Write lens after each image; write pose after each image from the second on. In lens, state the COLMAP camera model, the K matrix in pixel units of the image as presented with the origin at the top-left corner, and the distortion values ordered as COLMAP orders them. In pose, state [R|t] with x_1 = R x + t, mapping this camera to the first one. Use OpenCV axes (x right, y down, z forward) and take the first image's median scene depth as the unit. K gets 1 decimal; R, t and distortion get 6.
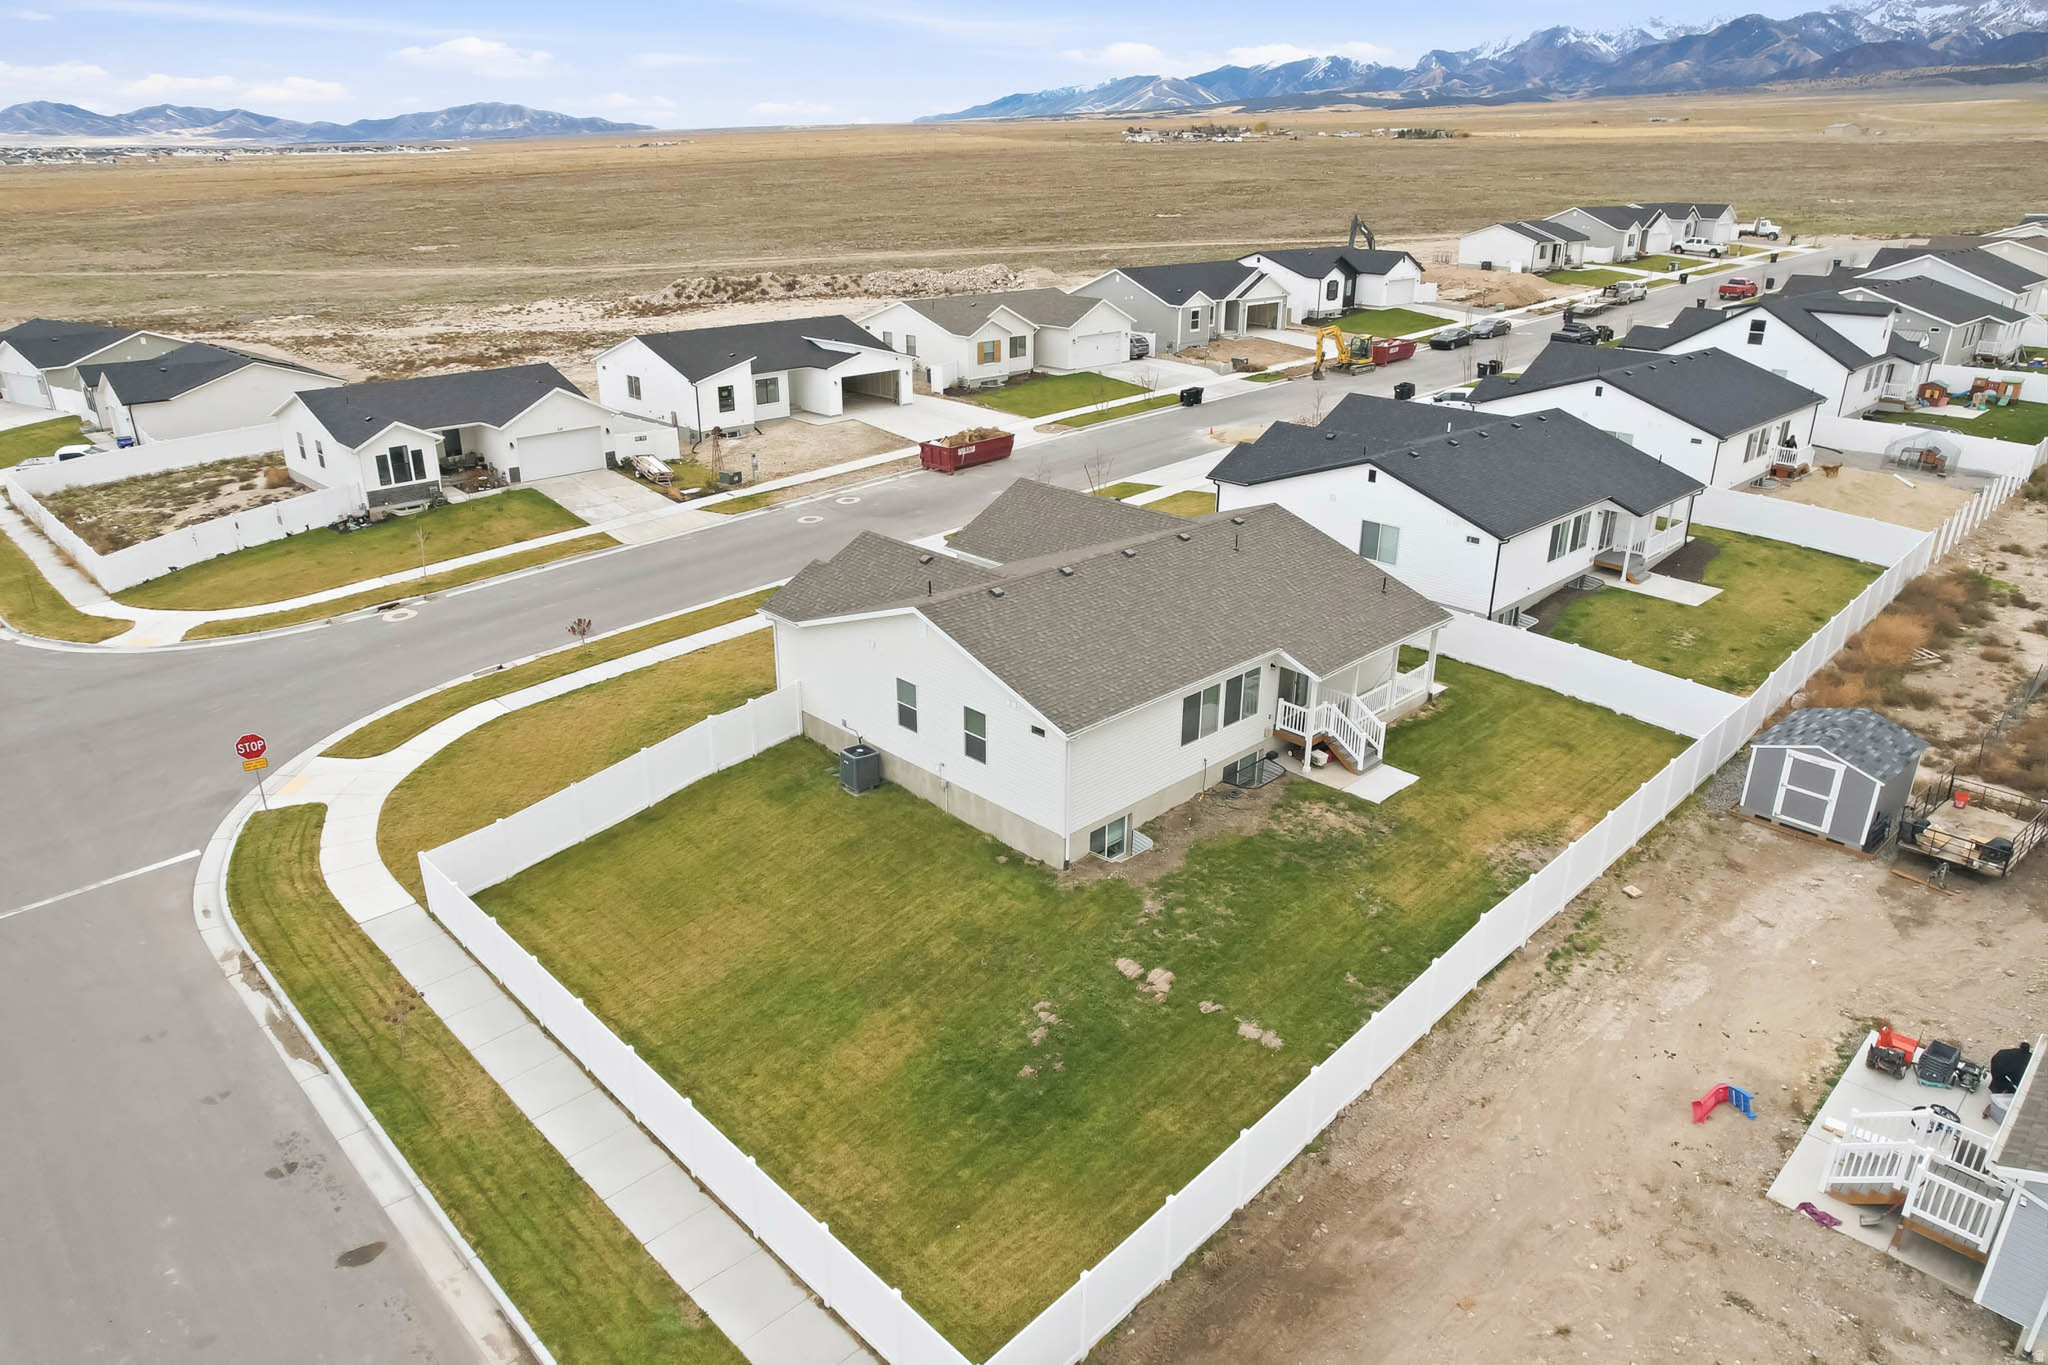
lens RADIAL K [[1310.9, 0, 1020.5], [0, 1310.9, 680.3], [0, 0, 1]] dist [-0.081340, 0.072071]
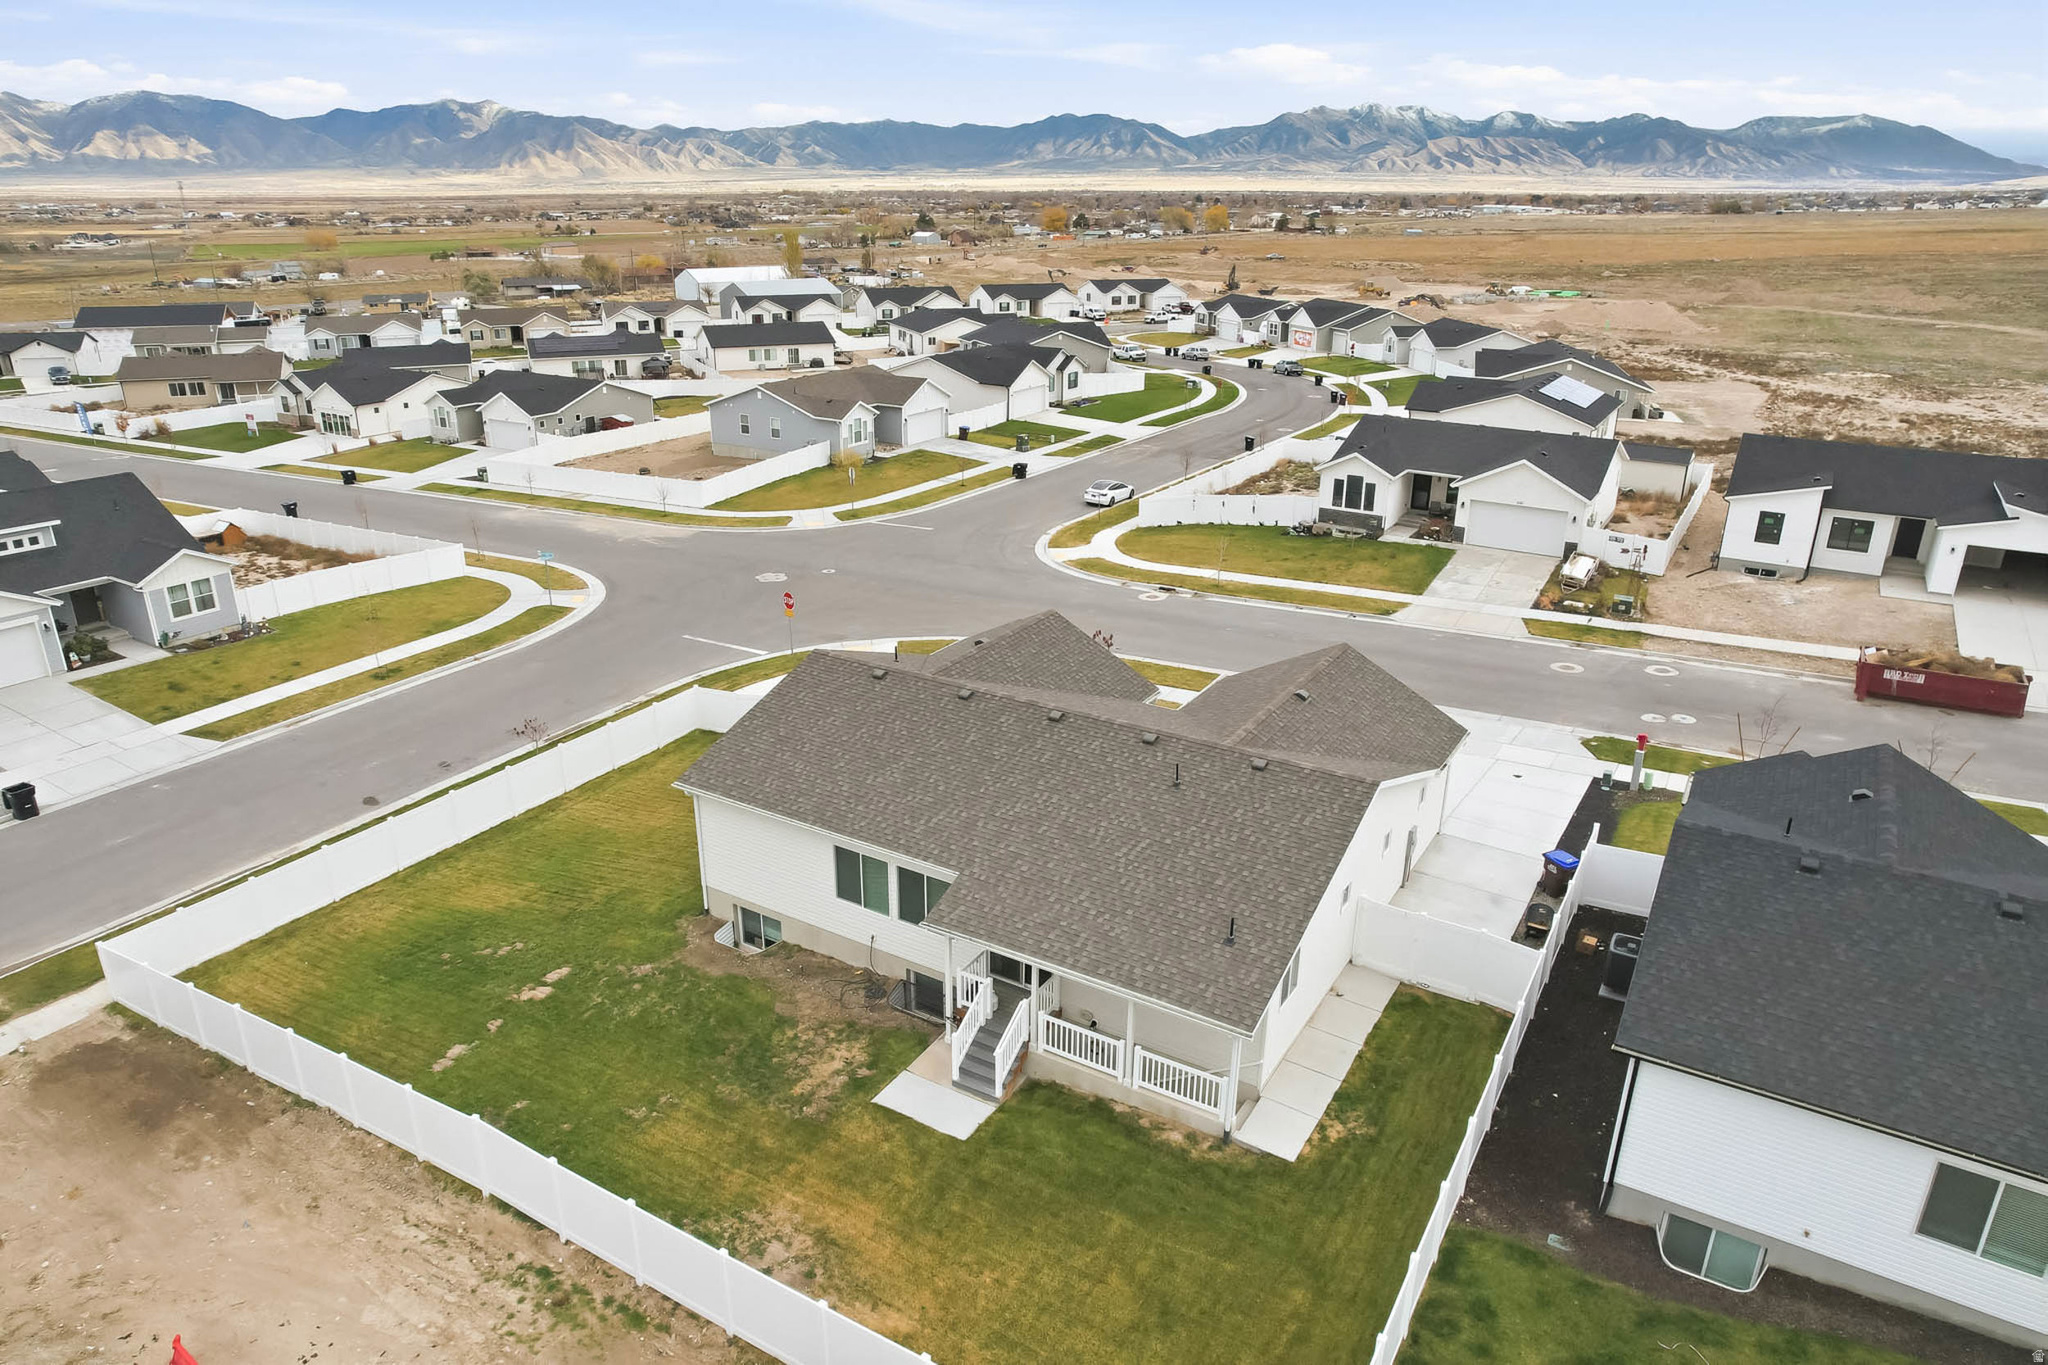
lens RADIAL K [[1310.9, 0, 1020.5], [0, 1310.9, 680.3], [0, 0, 1]] dist [-0.081340, 0.072071]
pose [[0.249036, 0.344210, -0.905263, 0.587655], [-0.367969, 0.898247, 0.240315, -0.221383], [0.895868, 0.273262, 0.350354, 0.490022]]
